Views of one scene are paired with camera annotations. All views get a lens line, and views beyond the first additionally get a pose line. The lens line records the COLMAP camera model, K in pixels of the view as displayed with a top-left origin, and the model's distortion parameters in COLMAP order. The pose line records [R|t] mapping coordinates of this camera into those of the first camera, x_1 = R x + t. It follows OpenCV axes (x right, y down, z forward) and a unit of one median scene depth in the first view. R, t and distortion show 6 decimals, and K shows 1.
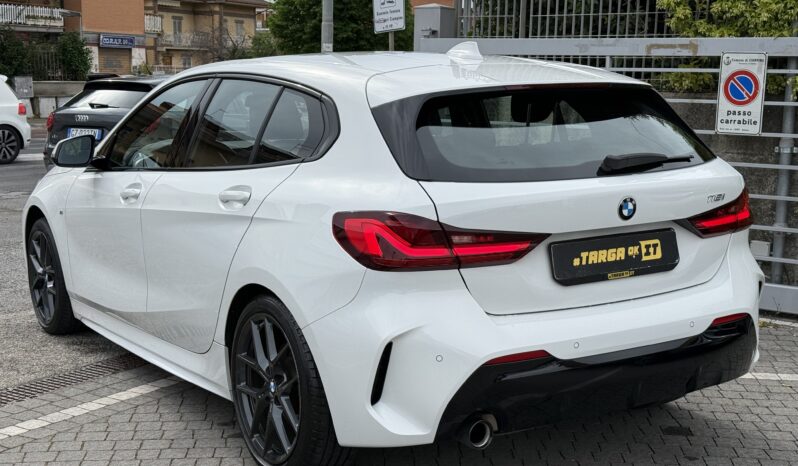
lens RADIAL K [[1107.2, 0, 399.0], [0, 1107.2, 233.0], [0, 0, 1]] dist [0.135353, -0.021508]
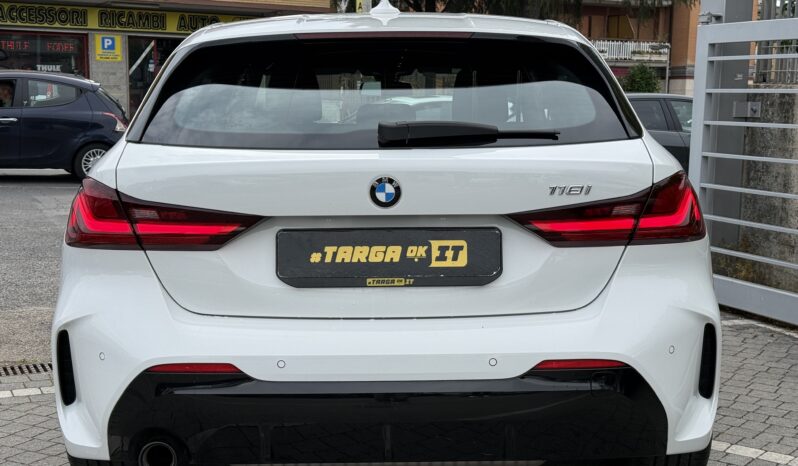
lens RADIAL K [[1107.2, 0, 399.0], [0, 1107.2, 233.0], [0, 0, 1]] dist [0.135353, -0.021508]
pose [[0.845226, 0.063379, -0.530637, 0.597557], [-0.080994, 0.996665, -0.009971, 0.011831], [0.528236, 0.051406, 0.847540, 0.376352]]
